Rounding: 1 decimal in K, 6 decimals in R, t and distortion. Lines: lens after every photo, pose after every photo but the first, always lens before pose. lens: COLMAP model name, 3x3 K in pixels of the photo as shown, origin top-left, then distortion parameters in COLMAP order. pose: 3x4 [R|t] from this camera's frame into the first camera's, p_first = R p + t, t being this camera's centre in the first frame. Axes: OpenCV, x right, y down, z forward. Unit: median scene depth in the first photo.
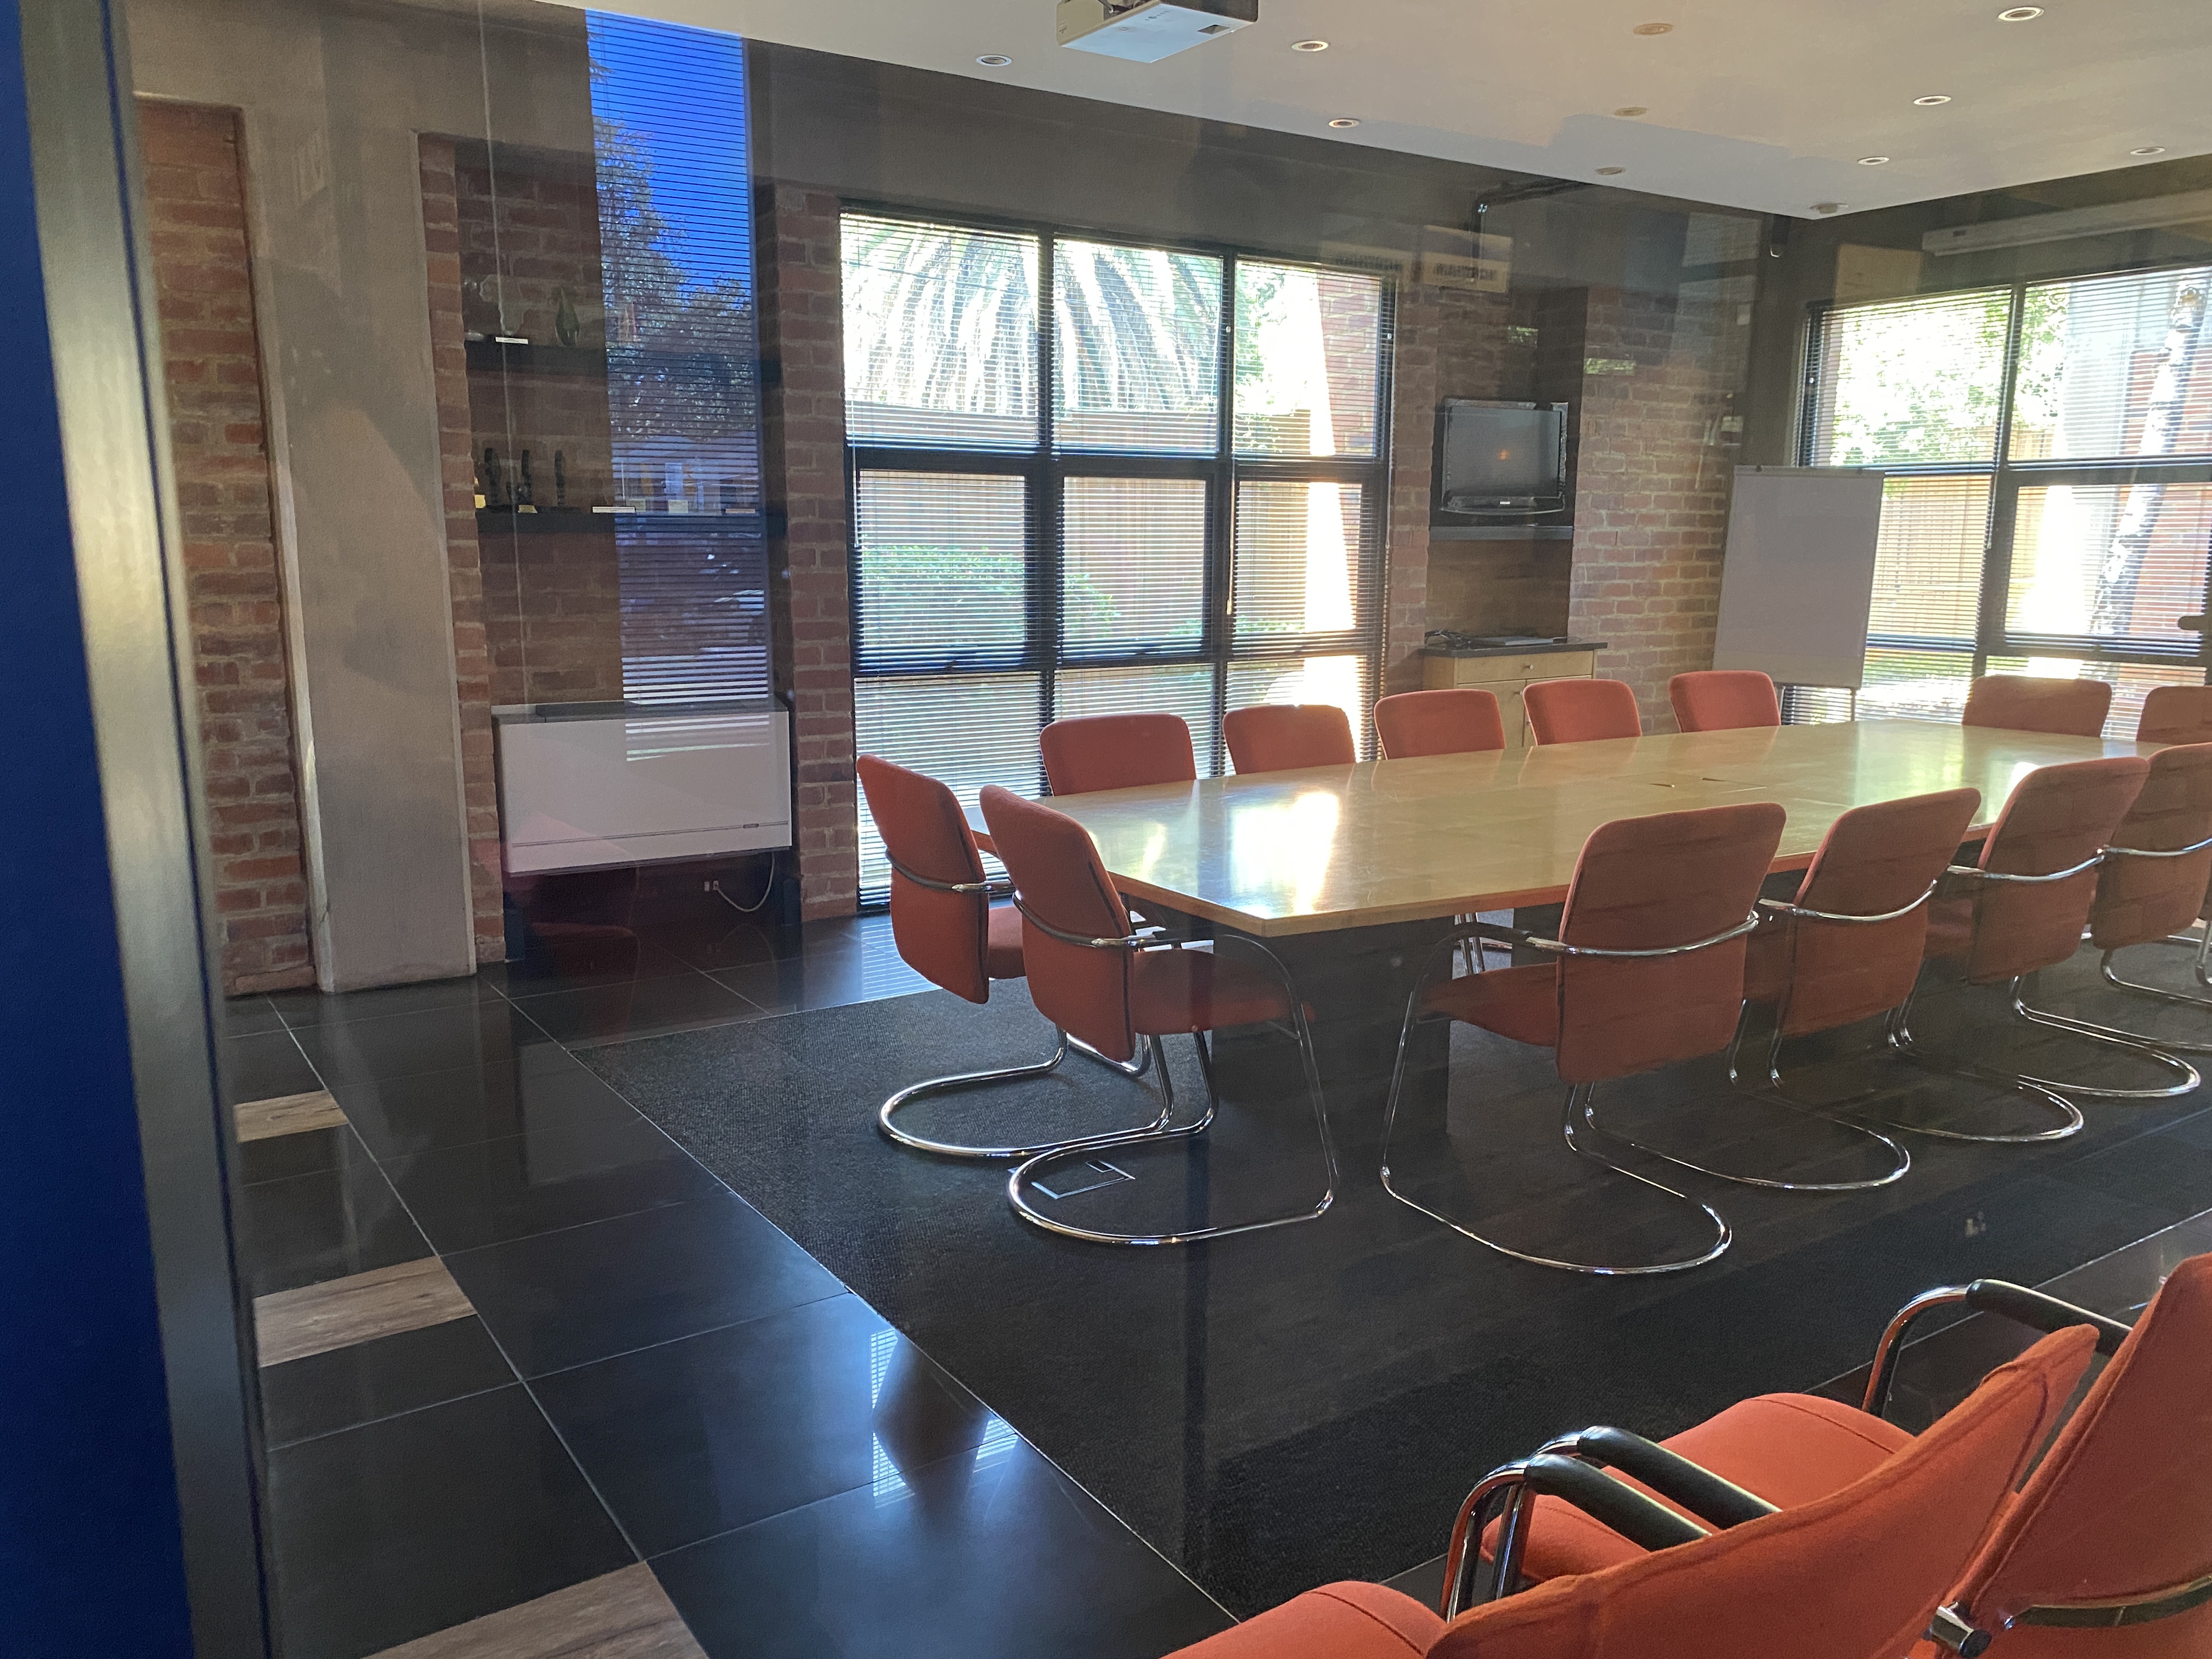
lens RADIAL K [[1706.0, 0, 1106.0], [0, 1706.0, 829.5], [0, 0, 1]] dist [0.109906, -0.167031]
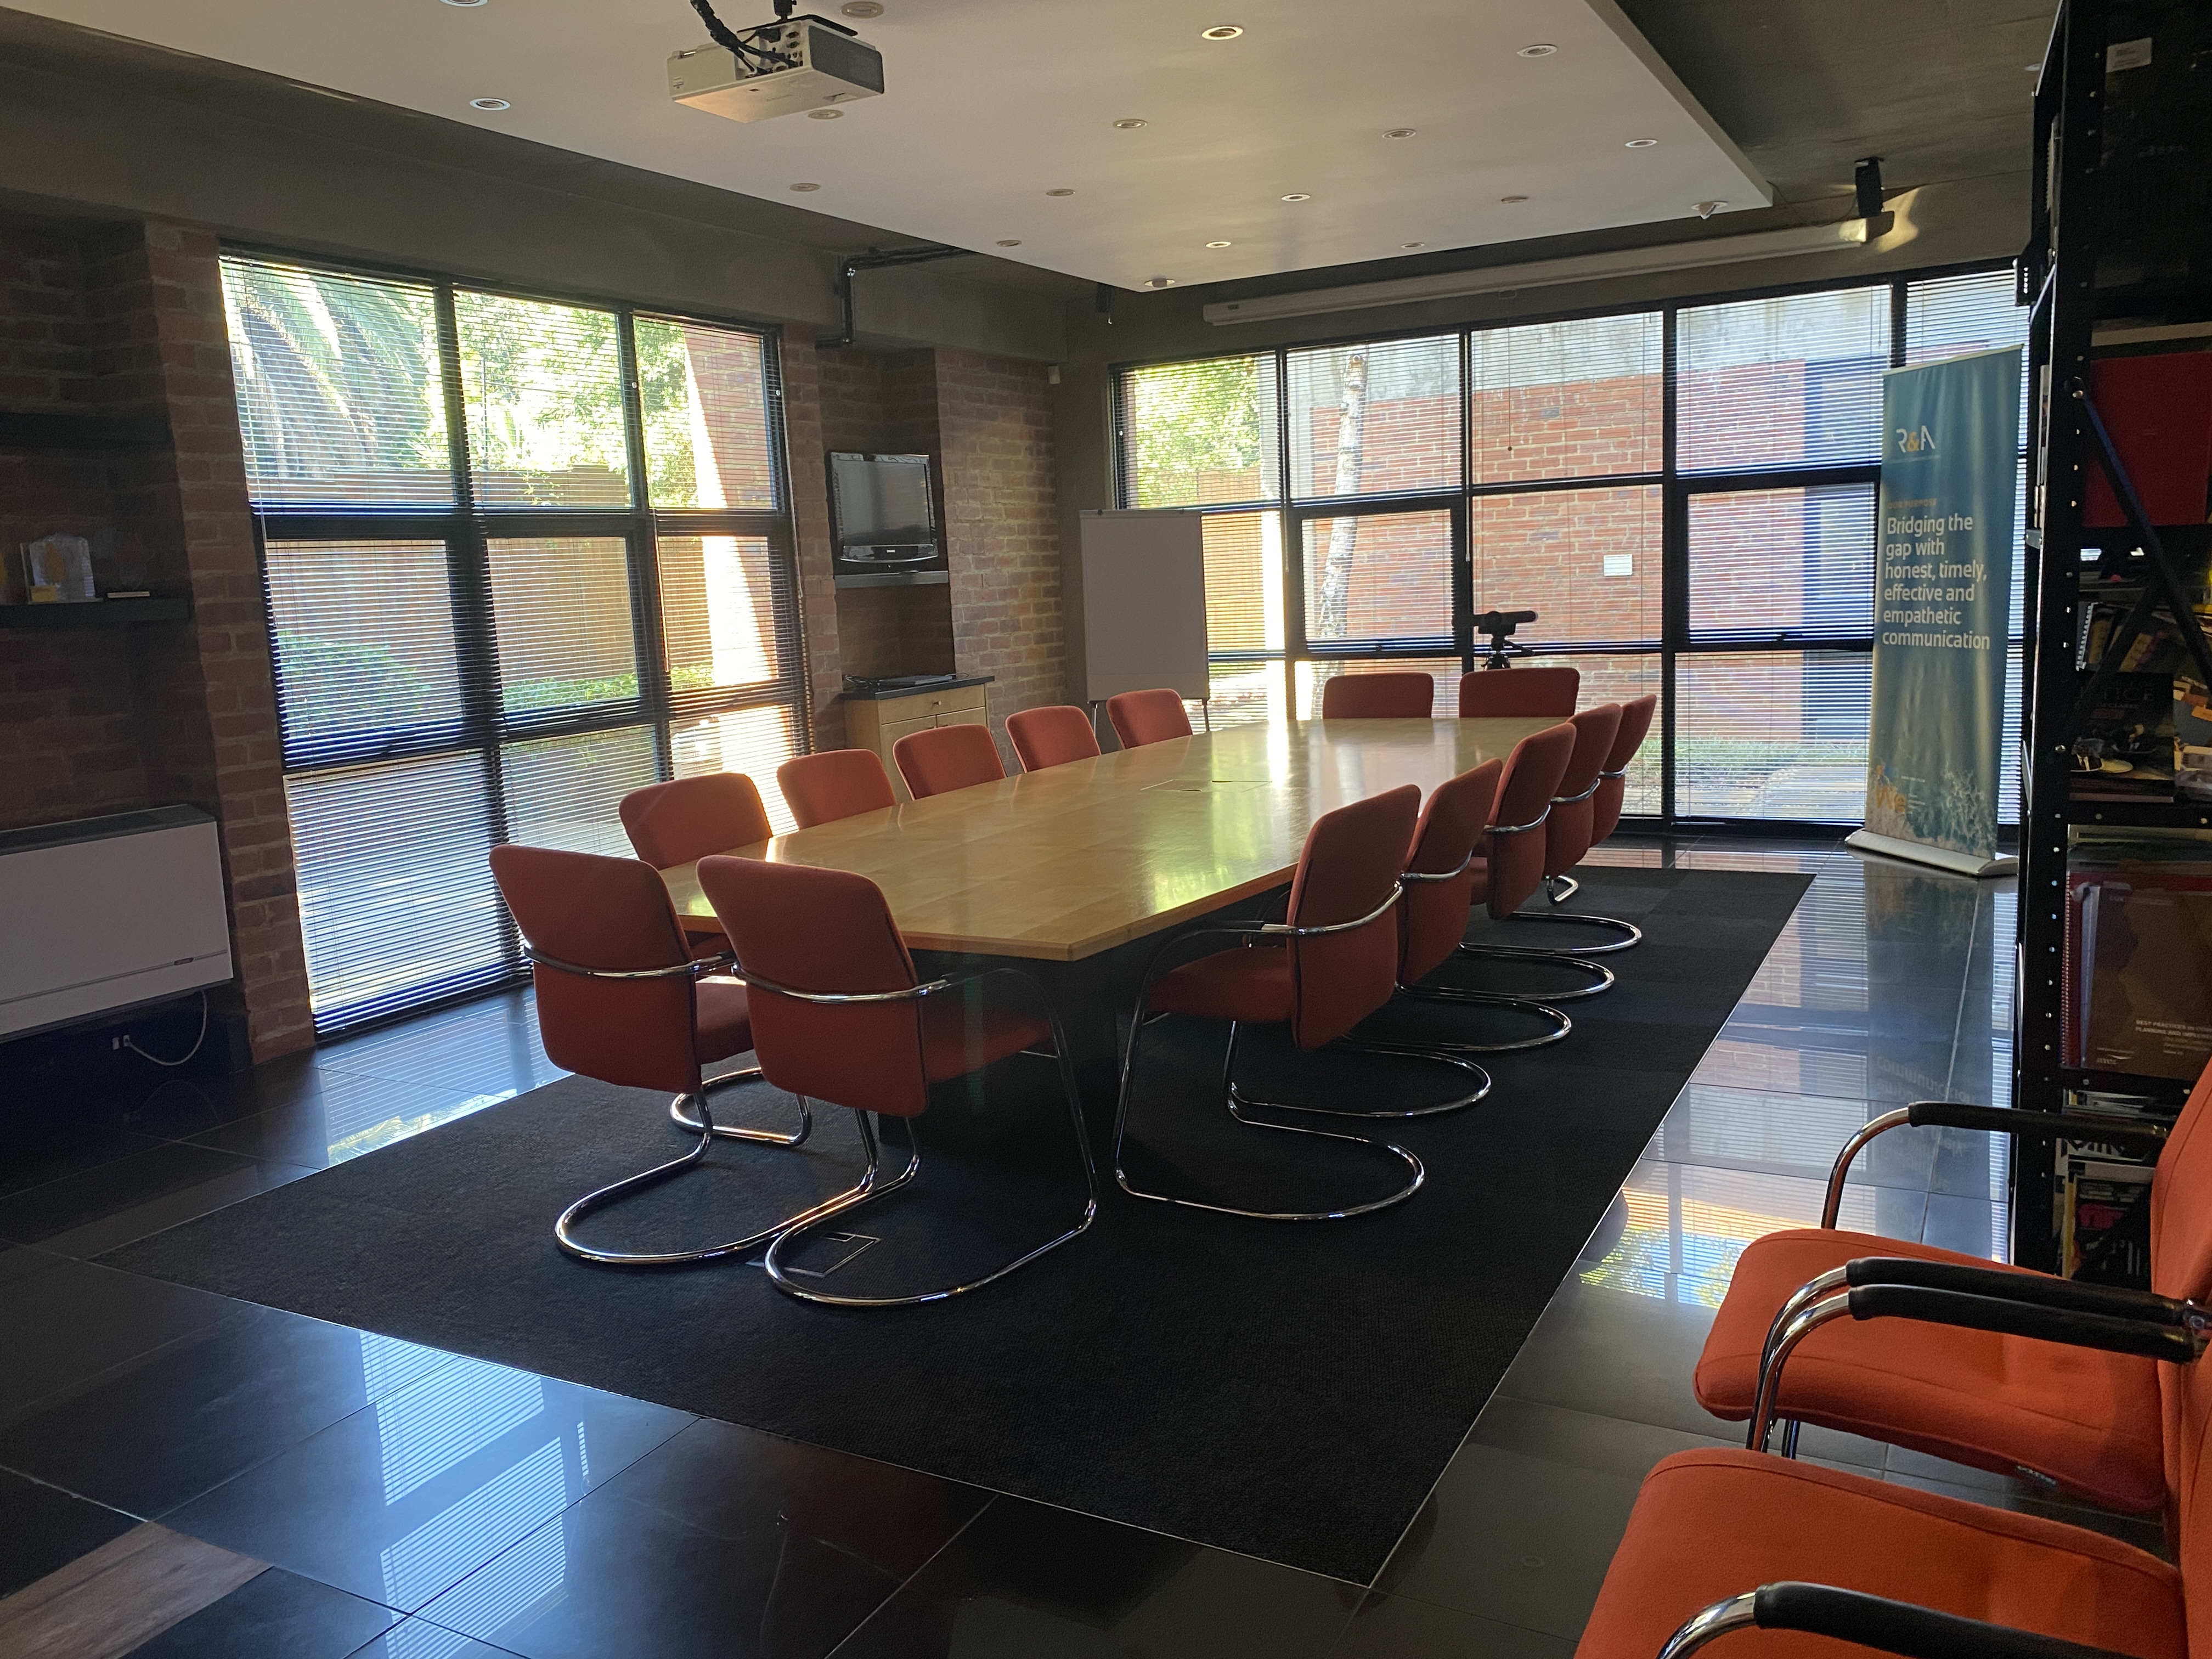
lens RADIAL K [[1684.0, 0, 1115.7], [0, 1684.0, 817.0], [0, 0, 1]] dist [0.090615, -0.123868]
pose [[0.886630, -0.115506, 0.447823, -0.132978], [0.131116, 0.991359, -0.003894, -0.007272], [-0.443504, 0.062170, 0.894114, 0.029265]]
